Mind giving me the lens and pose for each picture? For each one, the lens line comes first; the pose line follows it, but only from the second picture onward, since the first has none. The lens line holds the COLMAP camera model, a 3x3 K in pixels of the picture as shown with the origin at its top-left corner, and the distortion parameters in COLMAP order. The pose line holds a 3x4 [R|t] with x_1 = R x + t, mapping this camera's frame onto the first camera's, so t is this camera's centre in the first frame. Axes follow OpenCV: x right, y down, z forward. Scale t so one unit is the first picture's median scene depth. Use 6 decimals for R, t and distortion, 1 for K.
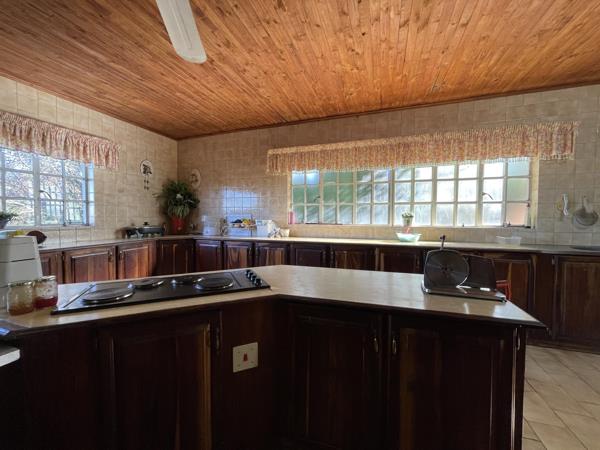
lens RADIAL K [[238.6, 0, 299.9], [0, 238.6, 225.1], [0, 0, 1]] dist [0.001466, -0.000625]
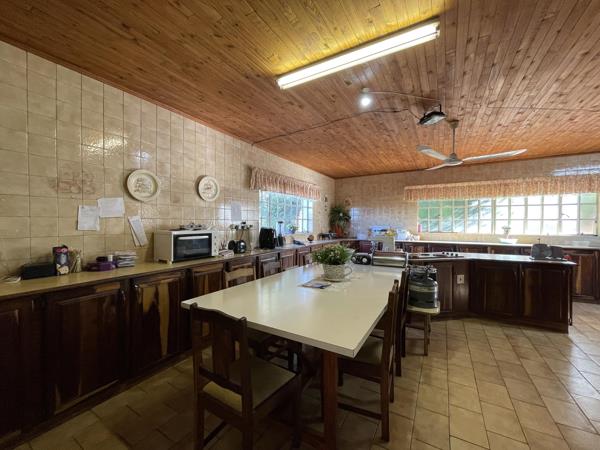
lens RADIAL K [[238.6, 0, 300.7], [0, 238.6, 223.4], [0, 0, 1]] dist [0.001466, -0.000625]
pose [[0.980356, -0.000125, -0.197236, -0.574486], [-0.006477, 0.999440, -0.032825, -0.005394], [0.197130, 0.033458, 0.979806, -0.823048]]
